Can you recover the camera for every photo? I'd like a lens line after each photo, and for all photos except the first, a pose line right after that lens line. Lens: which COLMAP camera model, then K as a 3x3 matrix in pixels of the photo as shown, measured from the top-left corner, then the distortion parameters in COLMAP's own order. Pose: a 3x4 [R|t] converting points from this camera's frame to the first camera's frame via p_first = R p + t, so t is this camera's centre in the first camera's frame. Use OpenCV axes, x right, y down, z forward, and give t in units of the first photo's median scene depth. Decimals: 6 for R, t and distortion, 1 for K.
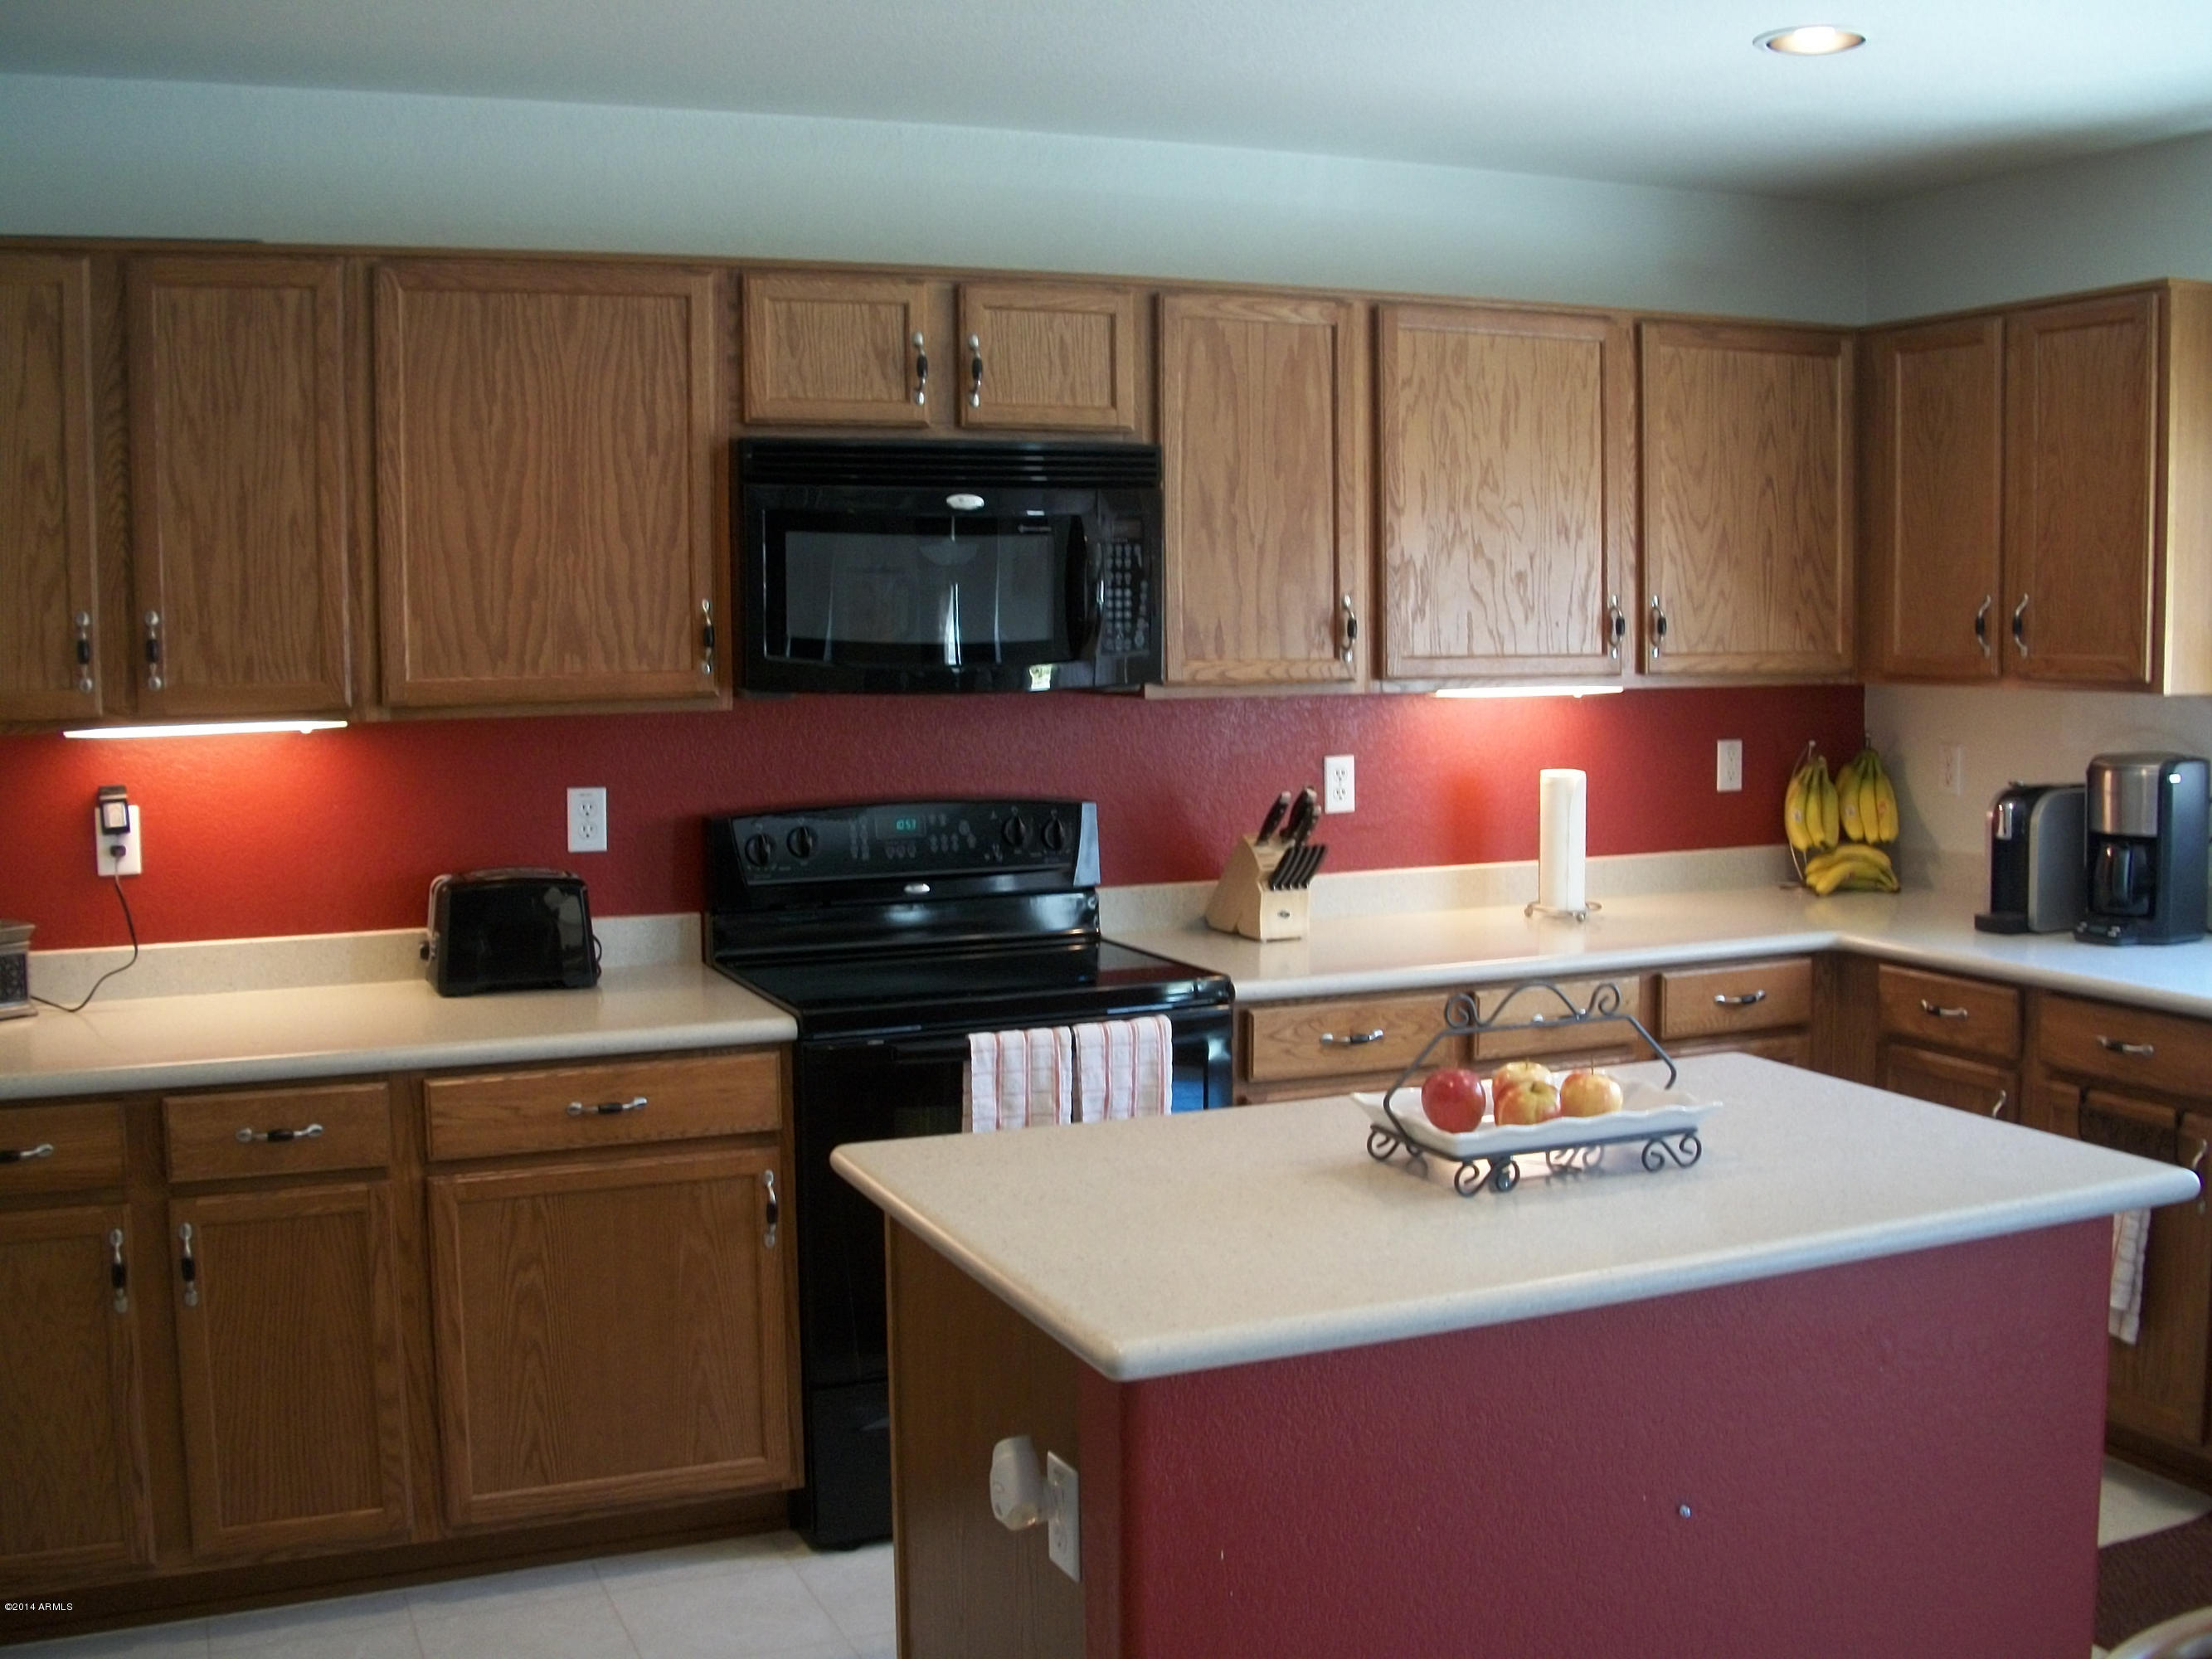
lens RADIAL K [[2306.7, 0, 1106.0], [0, 2306.7, 829.5], [0, 0, 1]] dist [-0.228532, 0.230692]
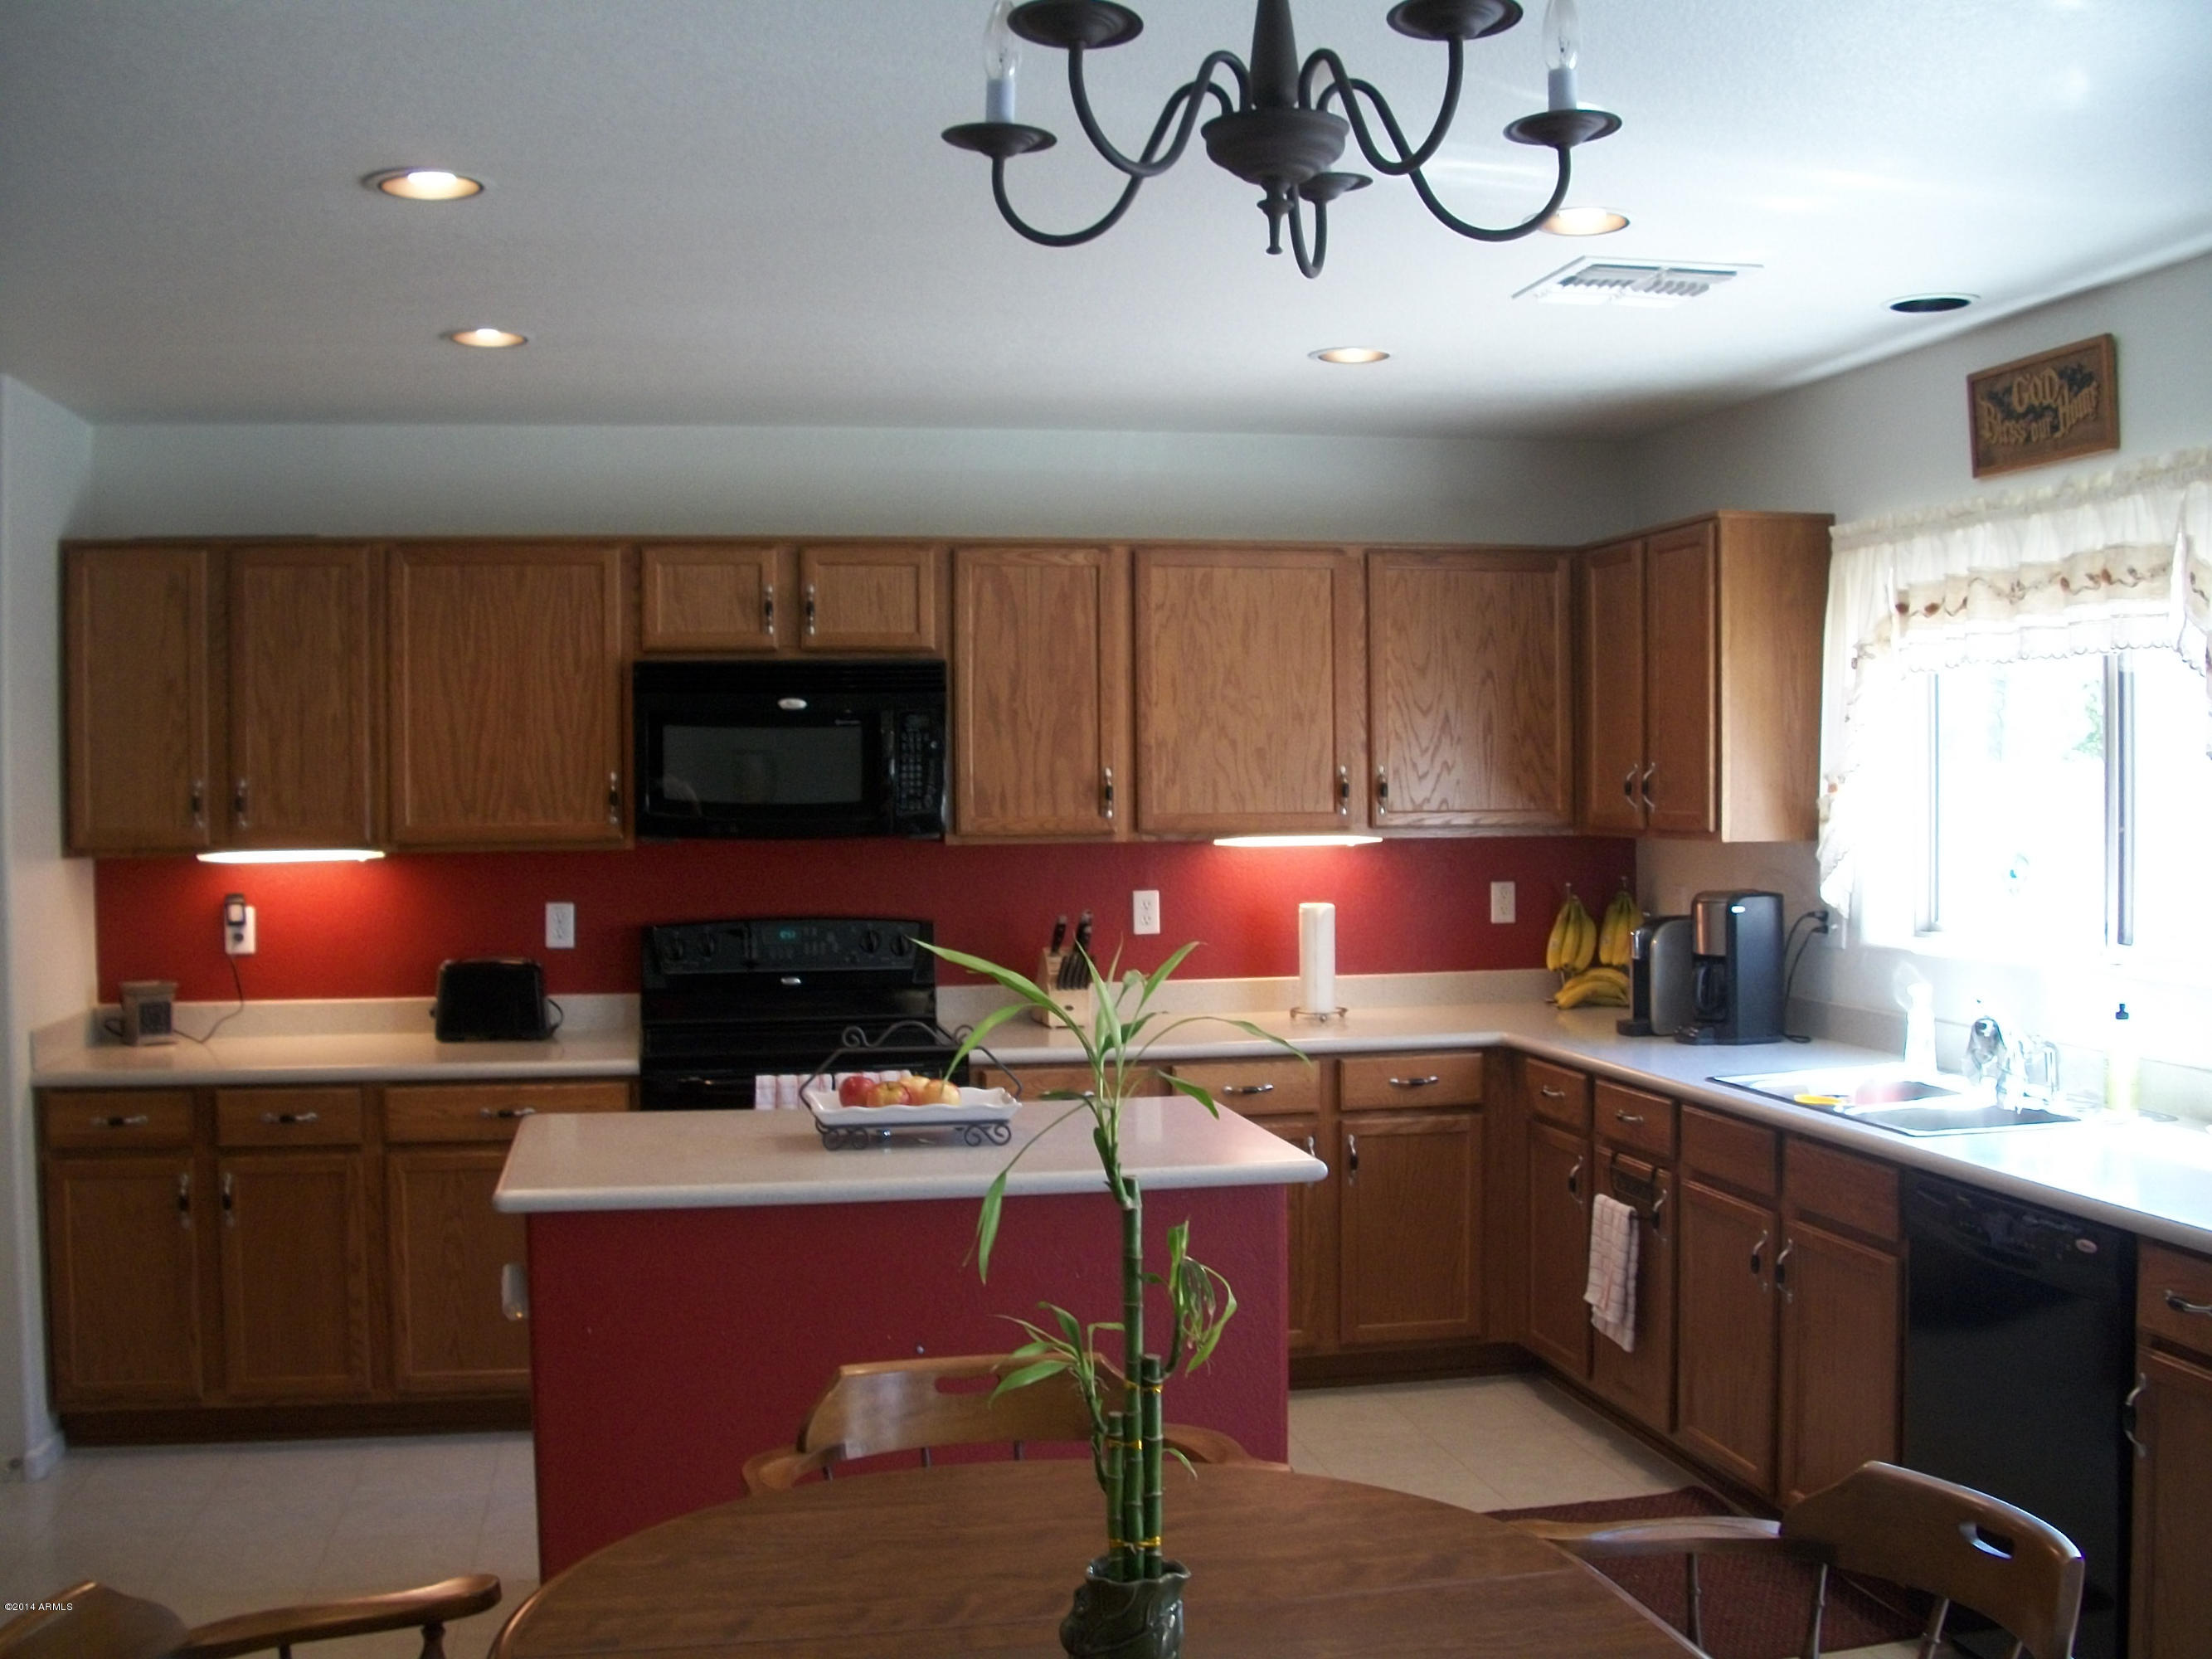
lens RADIAL K [[2306.7, 0, 1106.0], [0, 2306.7, 829.5], [0, 0, 1]] dist [-0.228532, 0.230692]
pose [[0.976638, 0.005032, -0.214832, 0.415635], [-0.019815, 0.997575, -0.066715, 0.024345], [0.213975, 0.069413, 0.974370, -0.321480]]
